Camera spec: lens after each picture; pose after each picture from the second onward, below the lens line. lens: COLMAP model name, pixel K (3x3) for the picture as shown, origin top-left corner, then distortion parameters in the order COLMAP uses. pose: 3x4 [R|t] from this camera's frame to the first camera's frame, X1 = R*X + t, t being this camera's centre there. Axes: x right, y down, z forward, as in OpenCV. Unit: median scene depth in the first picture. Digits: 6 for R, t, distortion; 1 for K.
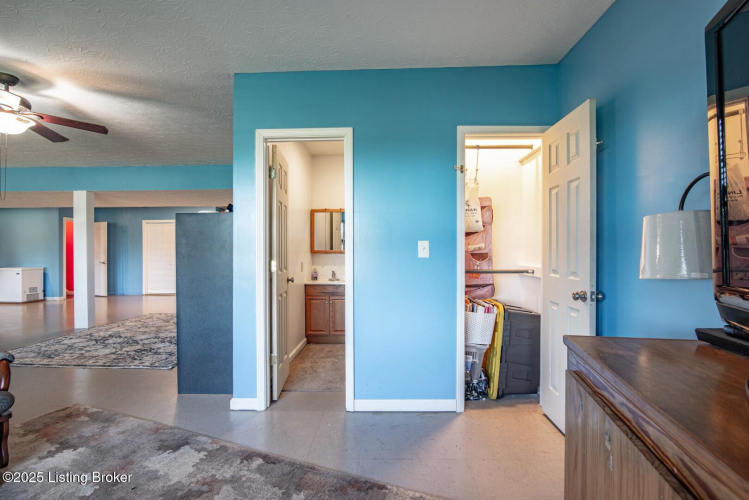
lens RADIAL K [[343.9, 0, 372.9], [0, 343.9, 249.6], [0, 0, 1]] dist [-0.003417, -0.000152]
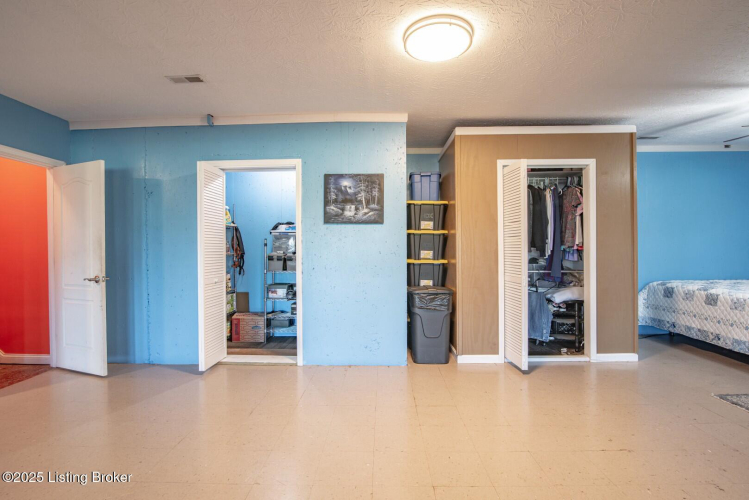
lens RADIAL K [[343.9, 0, 372.8], [0, 343.9, 248.4], [0, 0, 1]] dist [-0.003417, -0.000152]
pose [[0.999983, -0.005318, 0.002258, -0.489779], [0.005304, 0.999969, 0.005747, 0.006839], [-0.002289, -0.005735, 0.999981, 0.632407]]
